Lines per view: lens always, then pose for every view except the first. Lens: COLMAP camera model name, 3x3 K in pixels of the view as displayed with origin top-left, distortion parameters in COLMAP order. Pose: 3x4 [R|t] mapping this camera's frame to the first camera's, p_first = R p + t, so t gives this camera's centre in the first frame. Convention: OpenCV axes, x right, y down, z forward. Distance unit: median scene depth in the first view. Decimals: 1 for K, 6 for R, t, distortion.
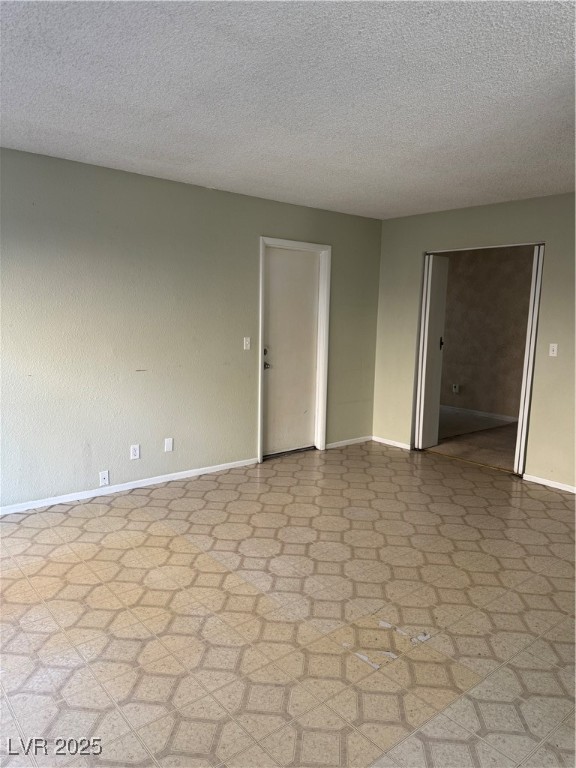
lens RADIAL K [[541.7, 0, 292.1], [0, 541.7, 387.1], [0, 0, 1]] dist [-0.001723, -0.007943]
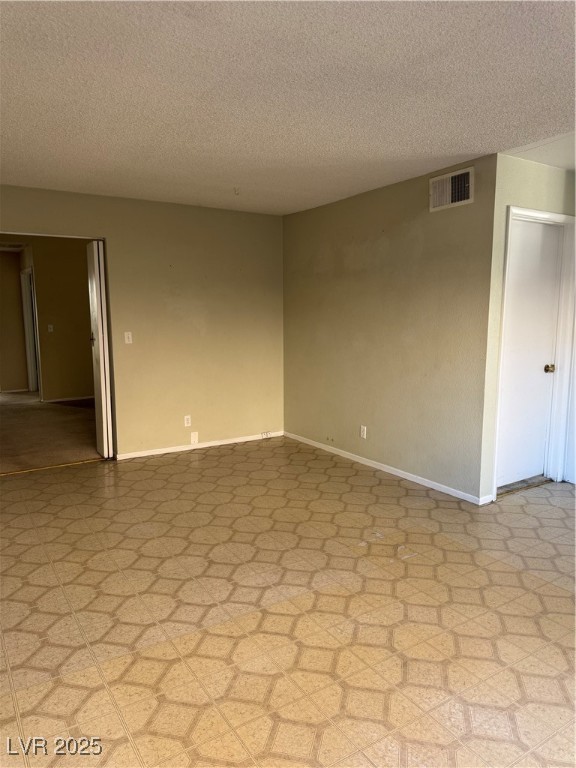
lens RADIAL K [[541.7, 0, 288.4], [0, 541.7, 384.3], [0, 0, 1]] dist [-0.001723, -0.007943]
pose [[0.155133, -0.174525, 0.972355, -0.844564], [0.167738, 0.974633, 0.148172, -0.122132], [-0.973549, 0.140114, 0.180472, 0.723723]]
